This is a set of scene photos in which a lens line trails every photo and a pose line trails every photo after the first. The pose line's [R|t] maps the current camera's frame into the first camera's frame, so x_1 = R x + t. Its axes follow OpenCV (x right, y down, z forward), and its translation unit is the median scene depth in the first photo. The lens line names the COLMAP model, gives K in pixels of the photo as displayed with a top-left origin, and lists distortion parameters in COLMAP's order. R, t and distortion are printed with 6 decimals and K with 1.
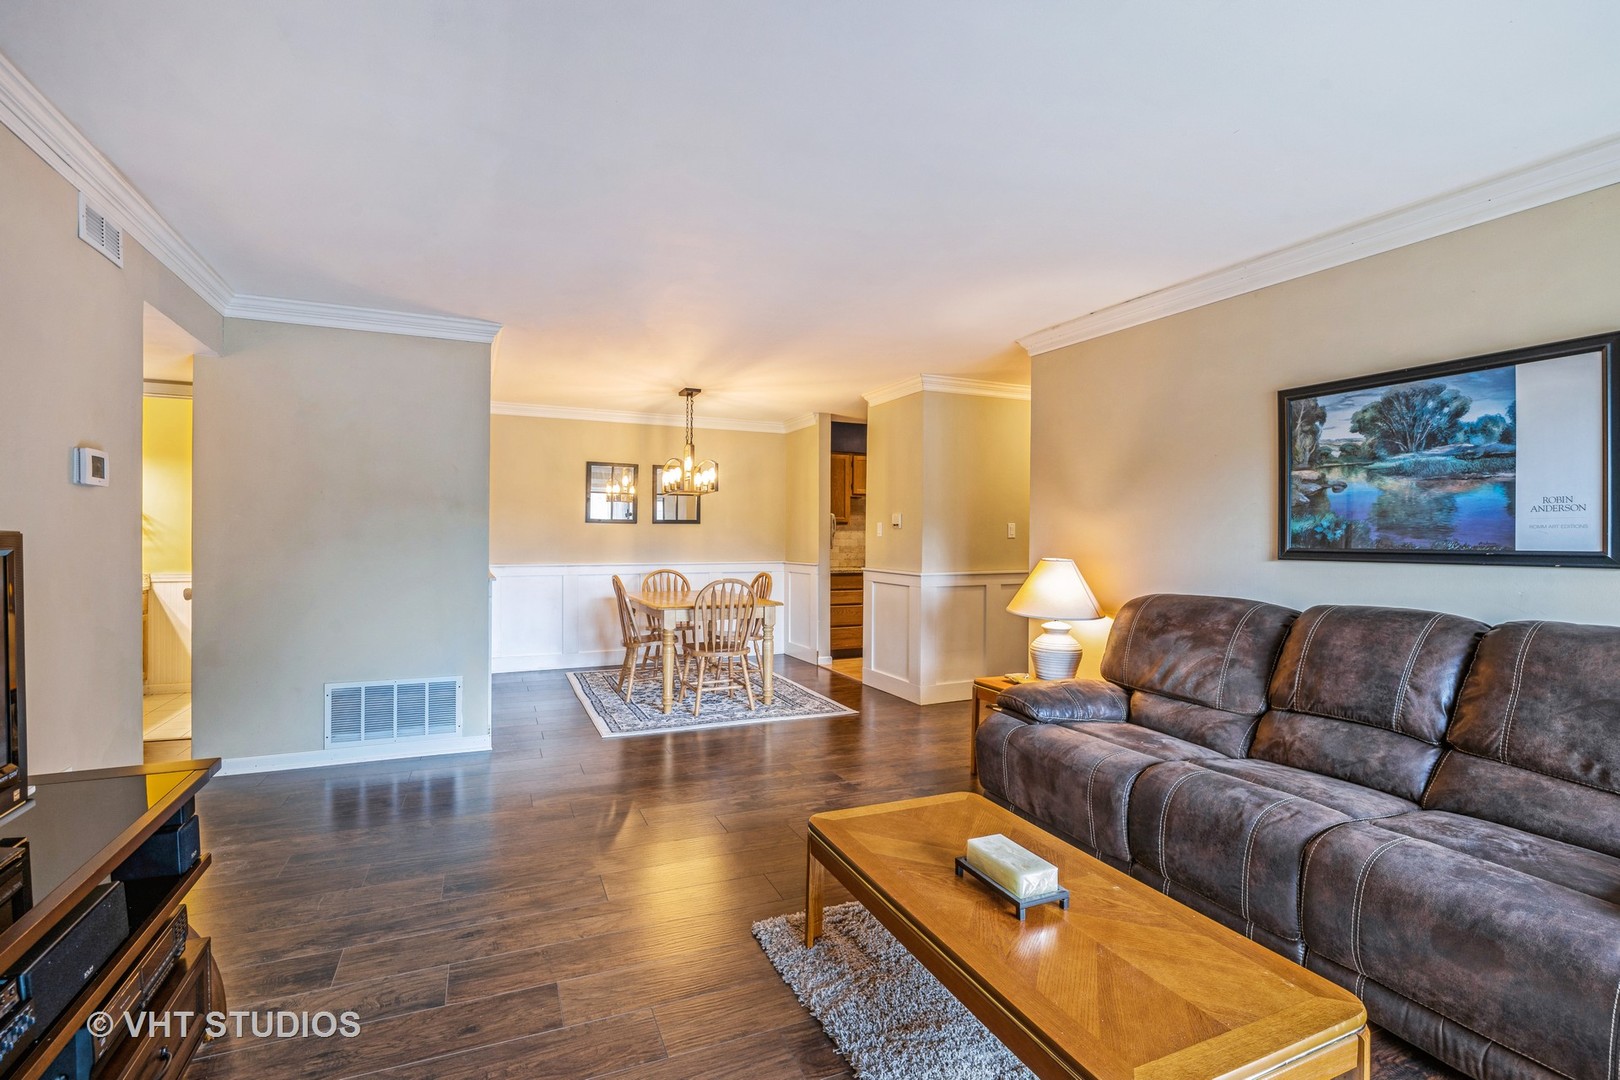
lens RADIAL K [[701.9, 0, 812.0], [0, 701.9, 534.0], [0, 0, 1]] dist [0.003727, 0.000745]
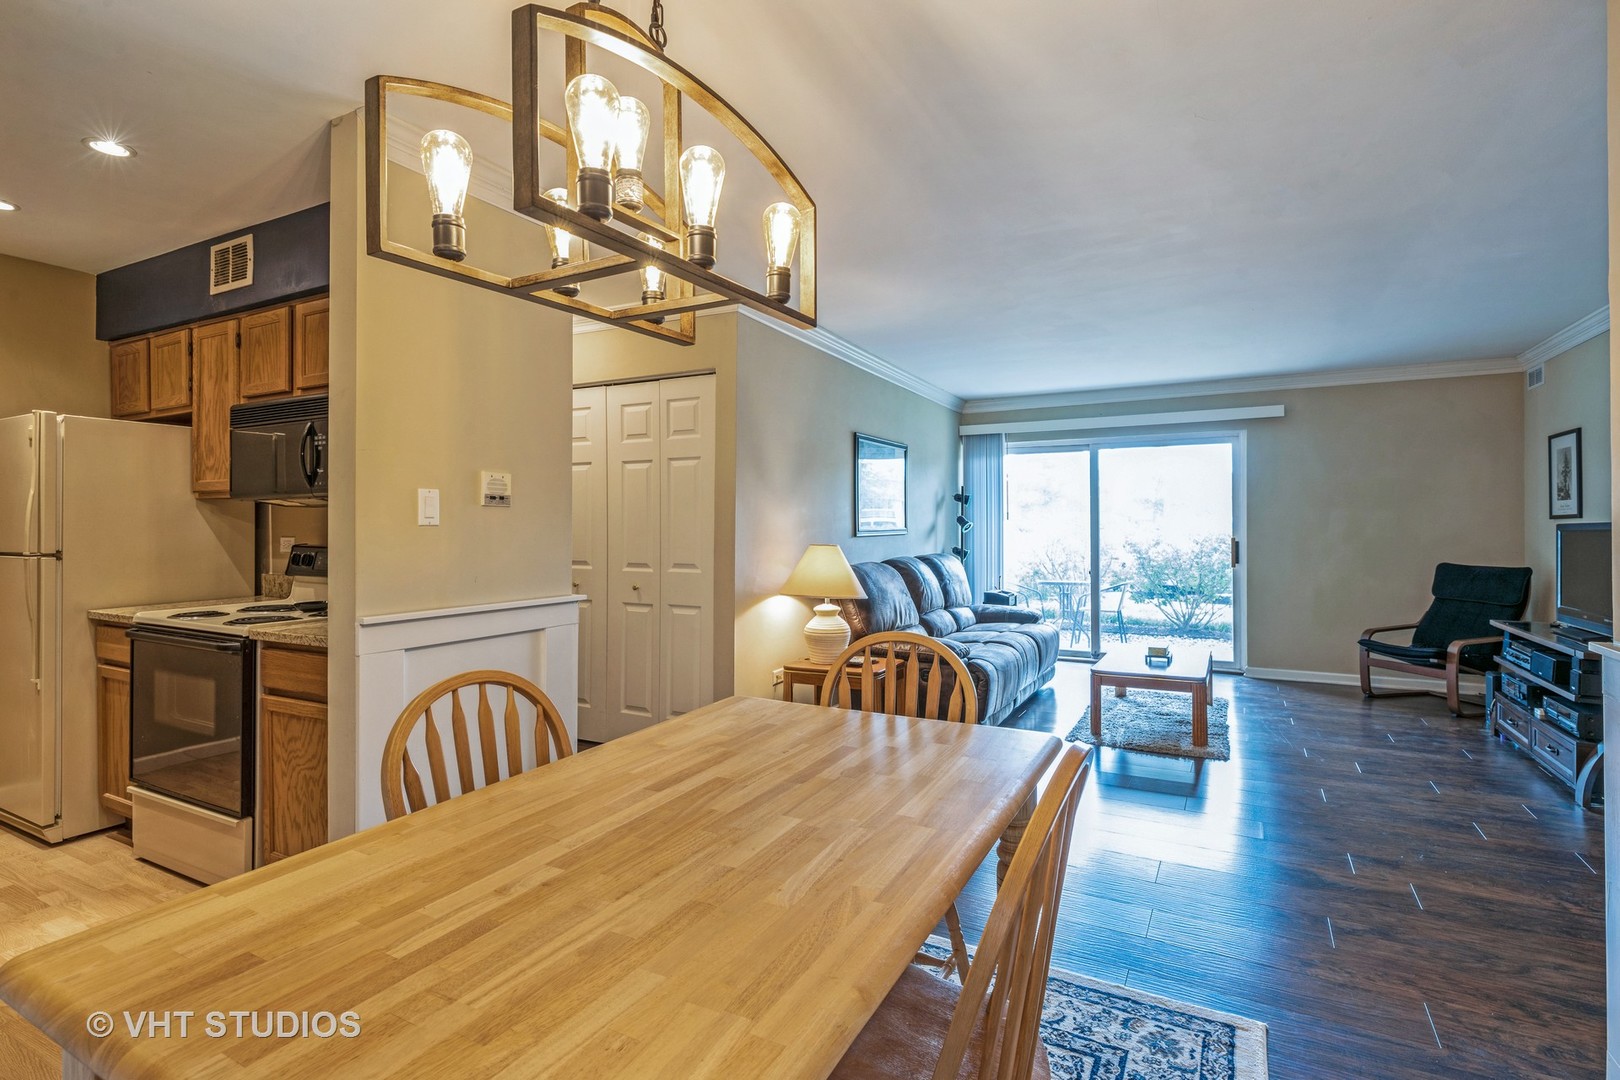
lens RADIAL K [[791.1, 0, 810.3], [0, 791.1, 523.7], [0, 0, 1]] dist [-0.002426, 0.000076]
pose [[-0.599084, -0.001464, 0.800685, -0.795320], [0.000053, 0.999998, 0.001868, 0.003254], [-0.800686, 0.001162, -0.599083, 2.375200]]
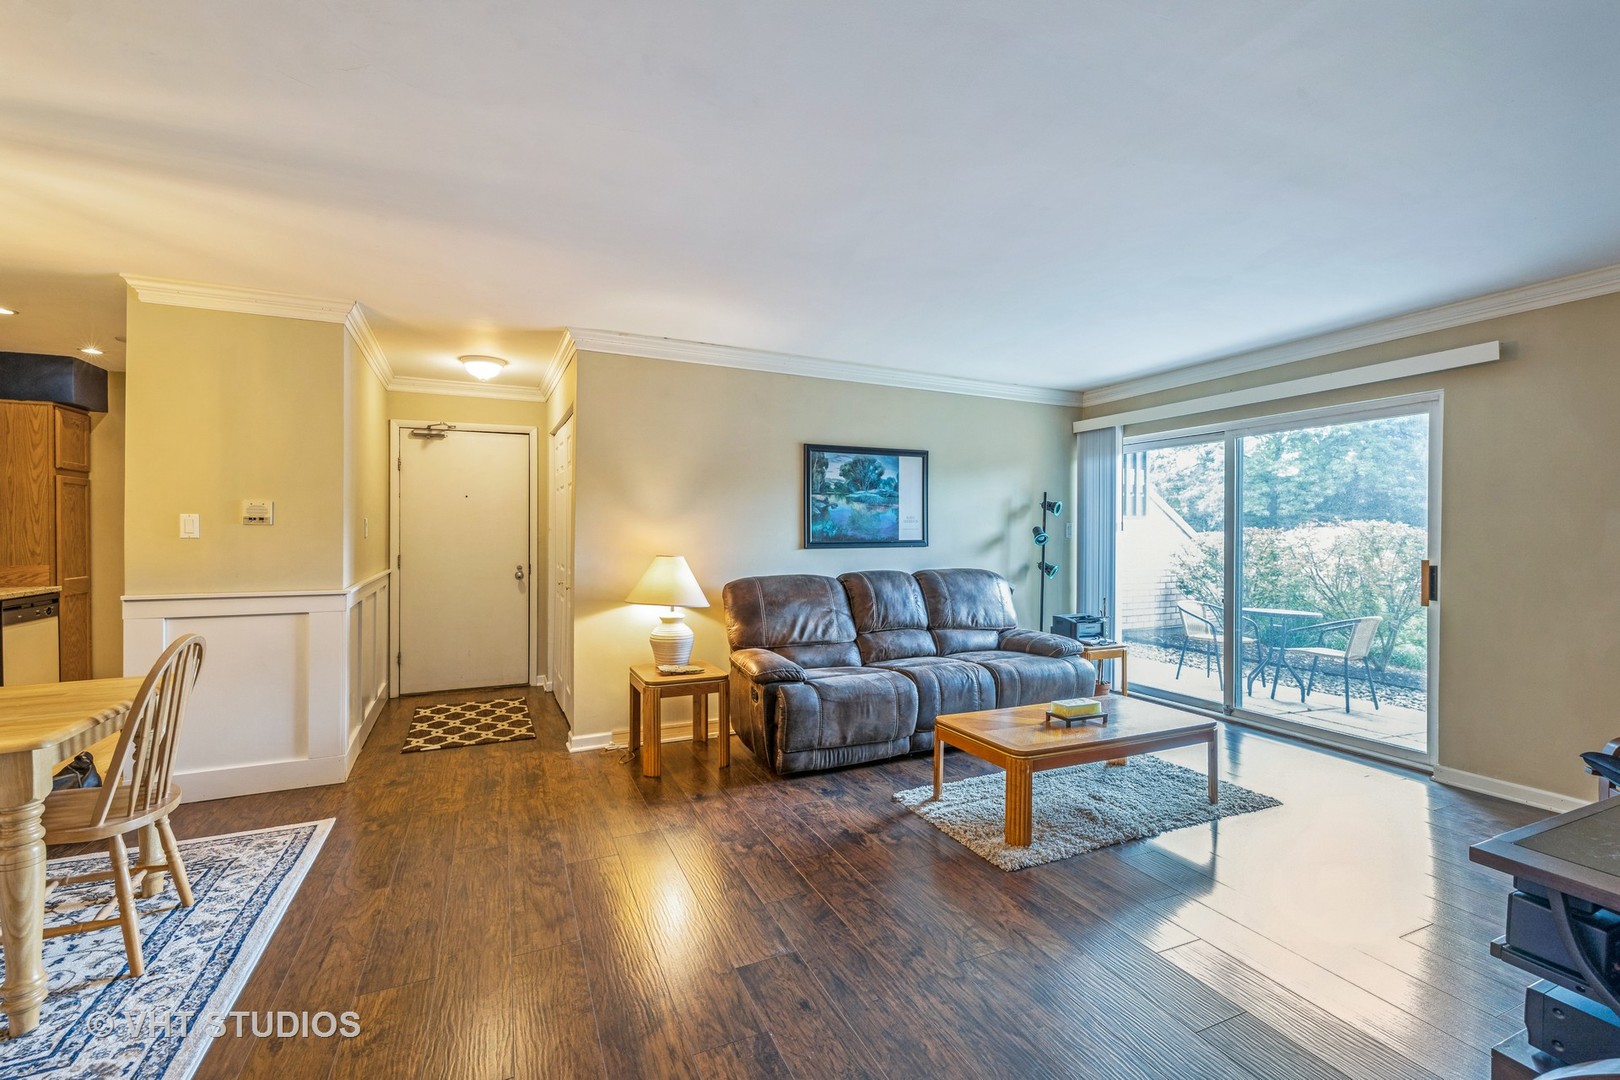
lens RADIAL K [[701.9, 0, 812.0], [0, 701.9, 534.0], [0, 0, 1]] dist [0.003727, 0.000745]
pose [[0.014725, -0.007009, 0.999867, -1.025129], [-0.000494, 0.999975, 0.007017, -0.009532], [-0.999891, -0.000597, 0.014722, 1.054632]]
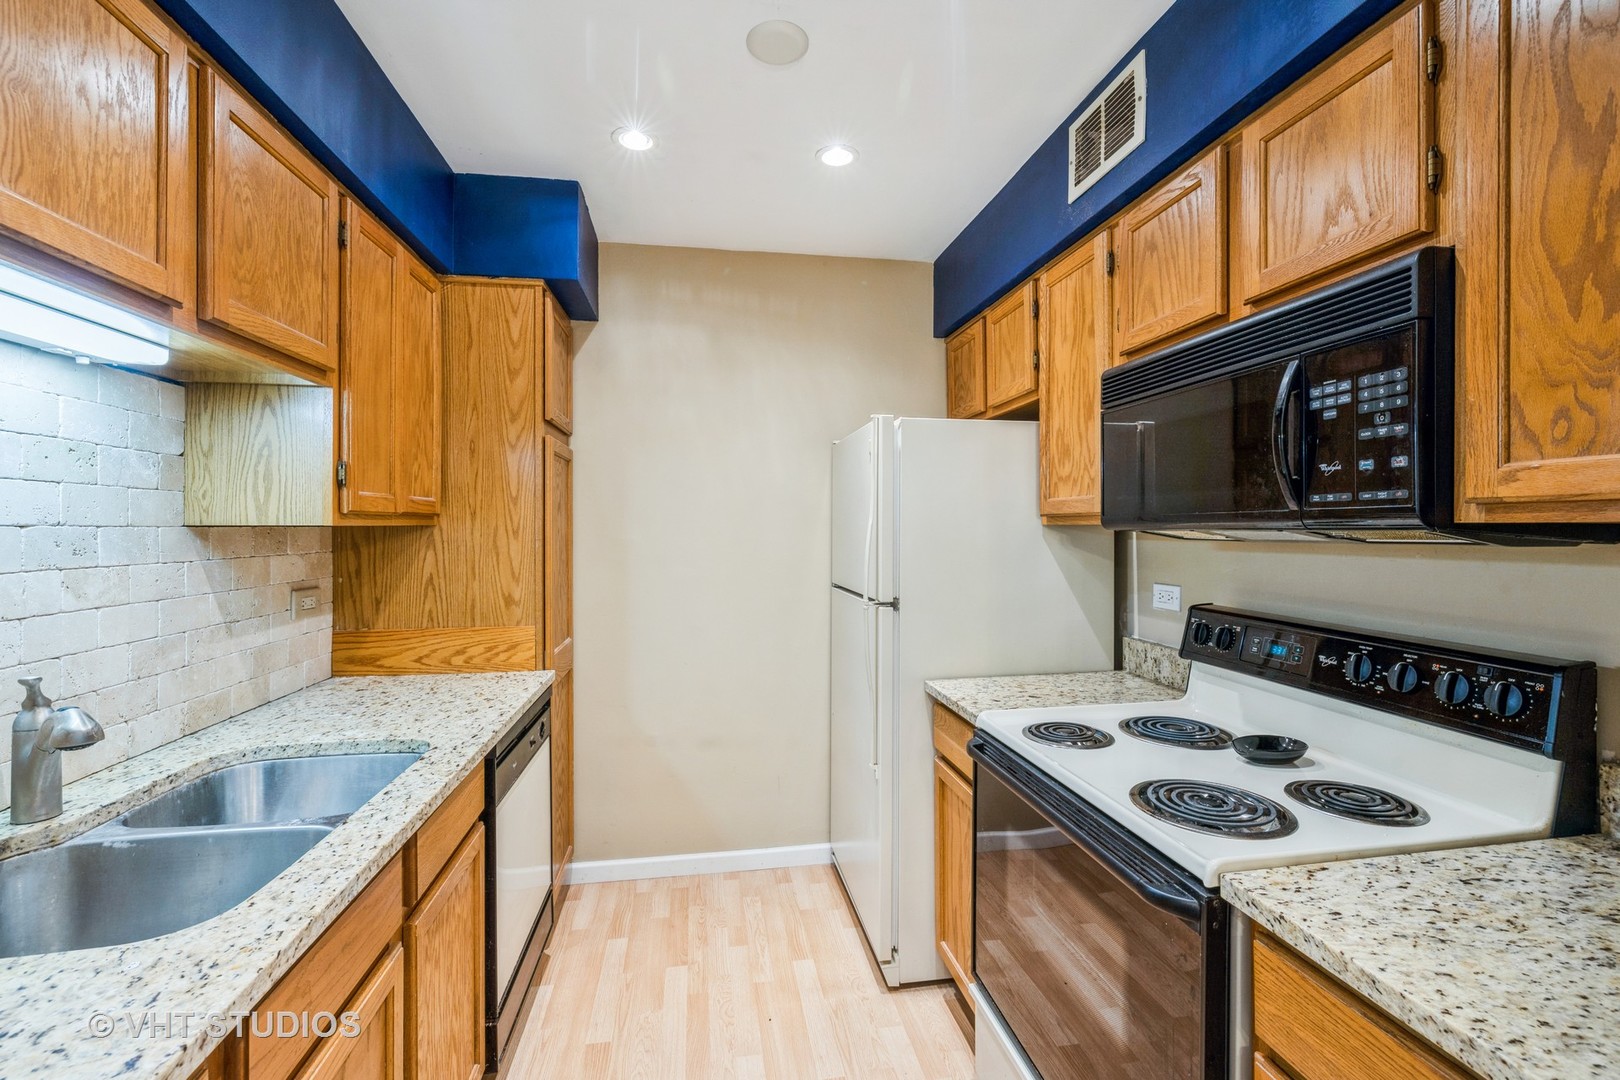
lens RADIAL K [[701.9, 0, 812.0], [0, 701.9, 534.0], [0, 0, 1]] dist [0.003727, 0.000745]
pose [[0.264624, -0.006803, 0.964328, -0.009591], [0.003512, 0.999975, 0.006091, -0.030322], [-0.964345, 0.001775, 0.264641, 2.444969]]
